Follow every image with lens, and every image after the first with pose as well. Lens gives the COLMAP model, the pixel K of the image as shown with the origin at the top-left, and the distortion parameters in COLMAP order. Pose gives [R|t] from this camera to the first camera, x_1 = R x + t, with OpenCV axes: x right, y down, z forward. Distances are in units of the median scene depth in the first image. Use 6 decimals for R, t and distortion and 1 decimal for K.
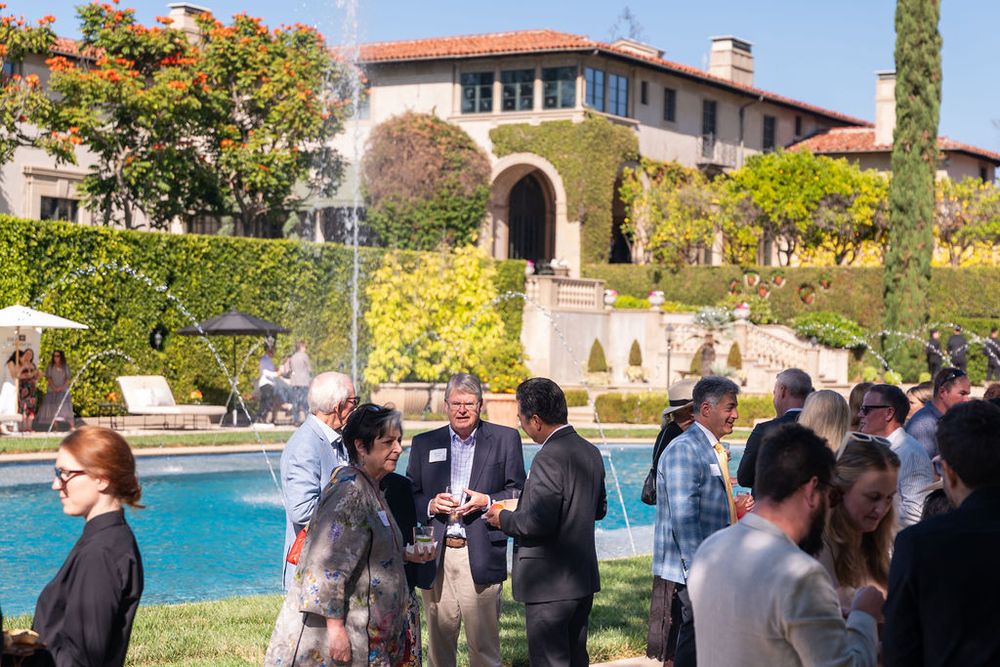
lens RADIAL K [[1898.9, 0, 498.2], [0, 1898.9, 326.0], [0, 0, 1]] dist [0.011424, 0.000000]
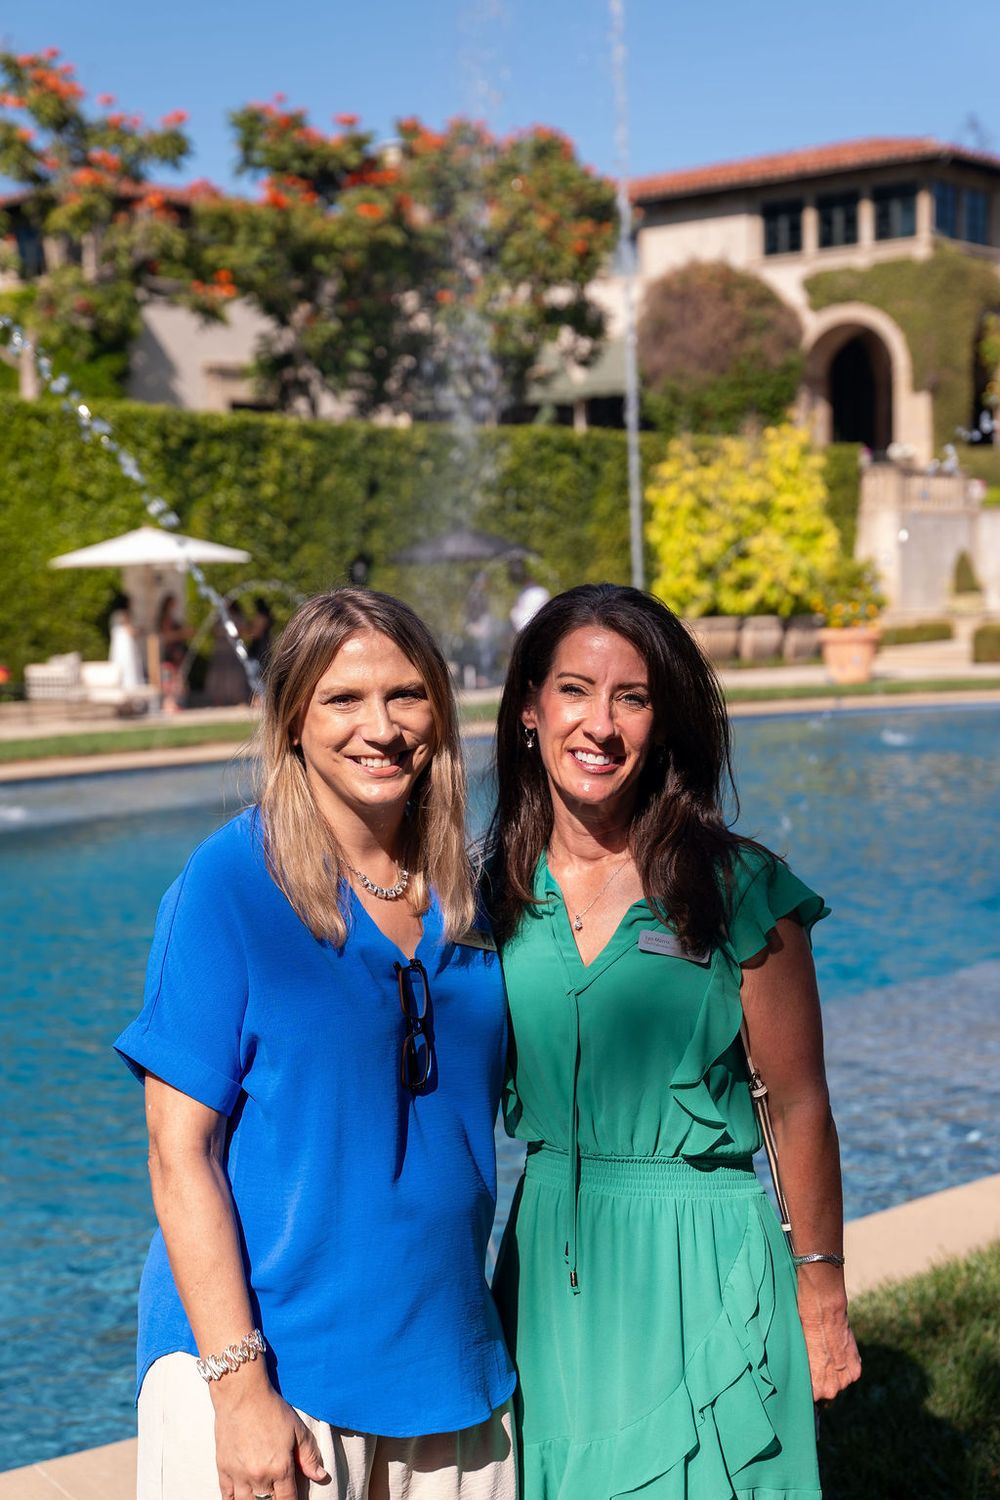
lens RADIAL K [[2116.5, 0, 513.7], [0, 2116.5, 741.7], [0, 0, 1]] dist [0.019712, 0.000000]
pose [[0.990539, -0.032854, -0.133241, -0.015318], [0.044378, 0.995438, 0.084459, 0.004886], [0.129858, -0.089573, 0.987478, 0.188471]]
